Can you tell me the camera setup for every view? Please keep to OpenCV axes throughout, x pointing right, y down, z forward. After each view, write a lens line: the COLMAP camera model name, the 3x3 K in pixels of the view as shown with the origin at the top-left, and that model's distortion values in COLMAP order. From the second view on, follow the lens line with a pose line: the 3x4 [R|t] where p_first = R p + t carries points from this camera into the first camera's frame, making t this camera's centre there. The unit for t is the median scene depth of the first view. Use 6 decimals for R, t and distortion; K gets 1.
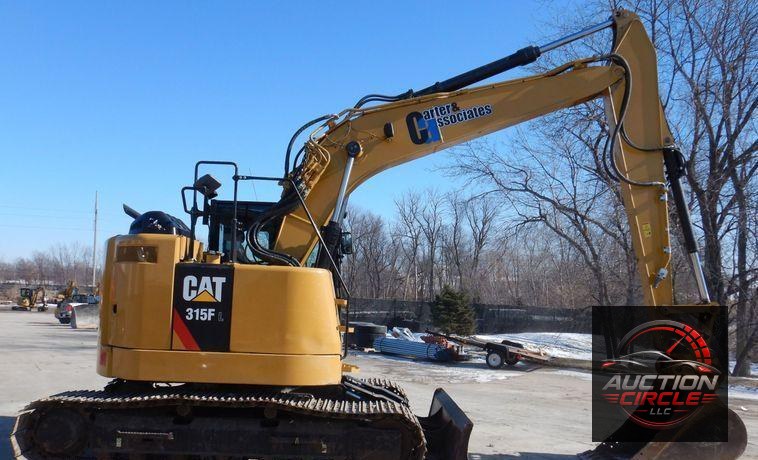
lens RADIAL K [[645.9, 0, 391.3], [0, 645.9, 272.2], [0, 0, 1]] dist [0.008738, 0.010696]
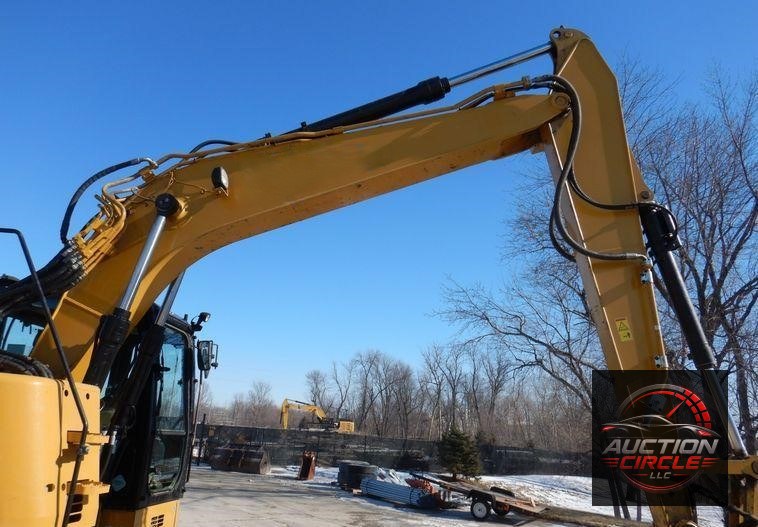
lens RADIAL K [[540.6, 0, 377.2], [0, 540.6, 284.5], [0, 0, 1]] dist [0.009258, -0.000814]
pose [[0.996831, 0.002337, -0.079511, 0.074228], [-0.020762, 0.972564, -0.231706, 0.006612], [0.076788, 0.232623, 0.969531, 0.173436]]
